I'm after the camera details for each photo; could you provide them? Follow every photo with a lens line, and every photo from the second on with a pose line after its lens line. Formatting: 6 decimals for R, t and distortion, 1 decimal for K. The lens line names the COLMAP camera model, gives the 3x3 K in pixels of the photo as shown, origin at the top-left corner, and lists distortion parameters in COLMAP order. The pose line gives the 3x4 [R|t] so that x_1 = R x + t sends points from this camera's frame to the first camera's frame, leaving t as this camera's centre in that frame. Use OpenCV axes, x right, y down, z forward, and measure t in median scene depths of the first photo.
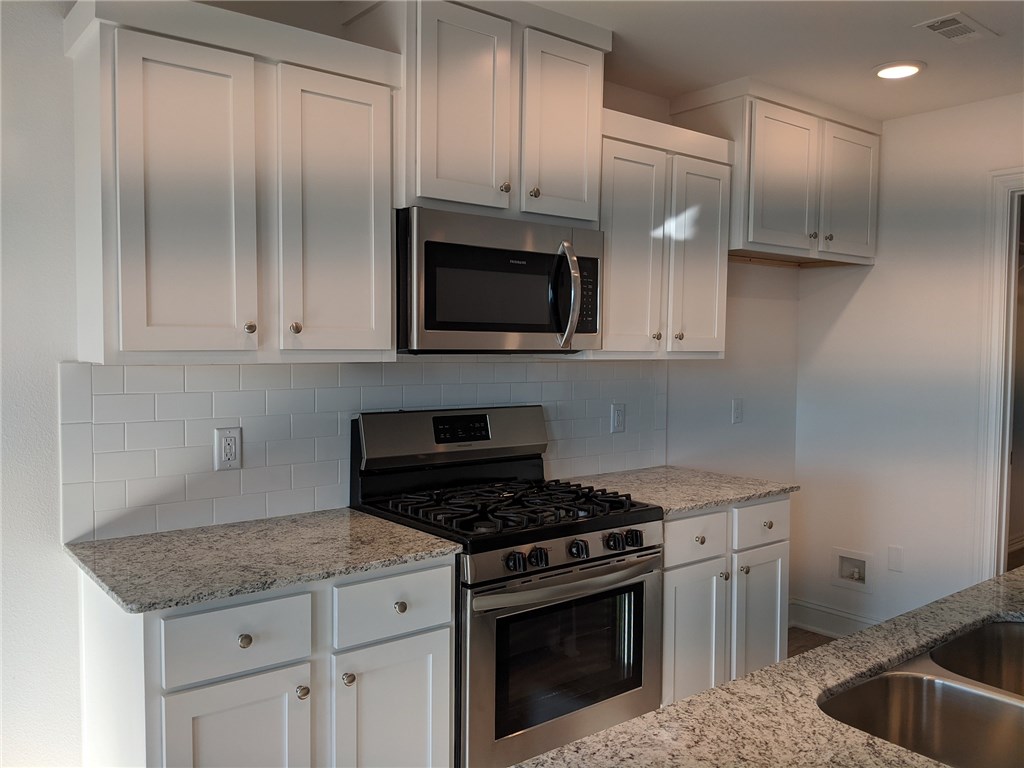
lens RADIAL K [[813.7, 0, 510.1], [0, 813.7, 382.7], [0, 0, 1]] dist [0.047850, -0.107986]
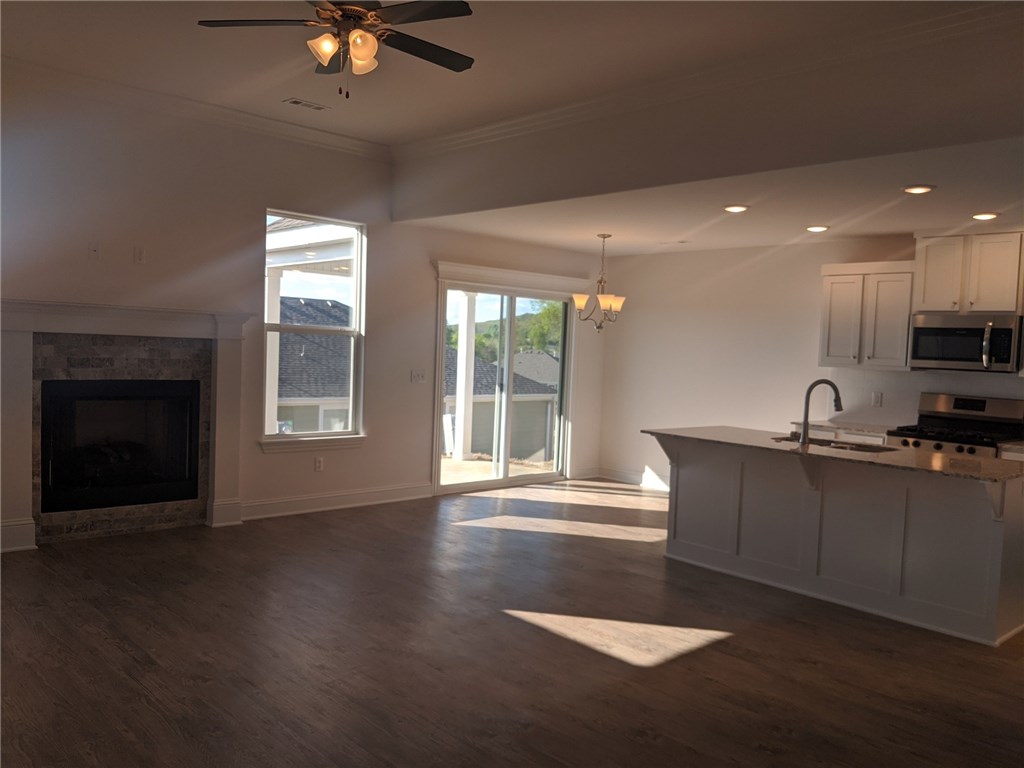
lens RADIAL K [[813.7, 0, 520.7], [0, 813.7, 392.5], [0, 0, 1]] dist [0.047850, -0.107986]
pose [[0.061932, 0.050296, -0.996812, 2.198461], [-0.093437, 0.994636, 0.044381, 0.040367], [0.993697, 0.090390, 0.066299, -0.411005]]
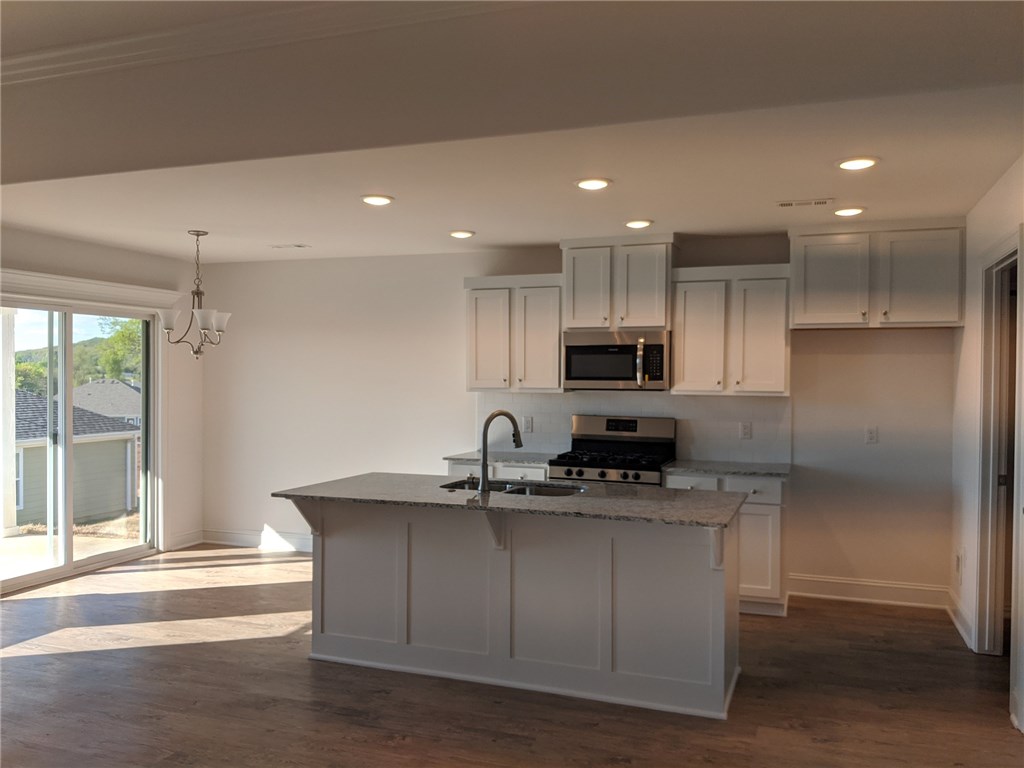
lens RADIAL K [[813.7, 0, 515.2], [0, 813.7, 385.4], [0, 0, 1]] dist [0.047850, -0.107986]
pose [[0.515002, 0.002373, -0.857186, 1.687511], [-0.046092, 0.998626, -0.024928, 0.018061], [0.855949, 0.052347, 0.514404, -0.362365]]
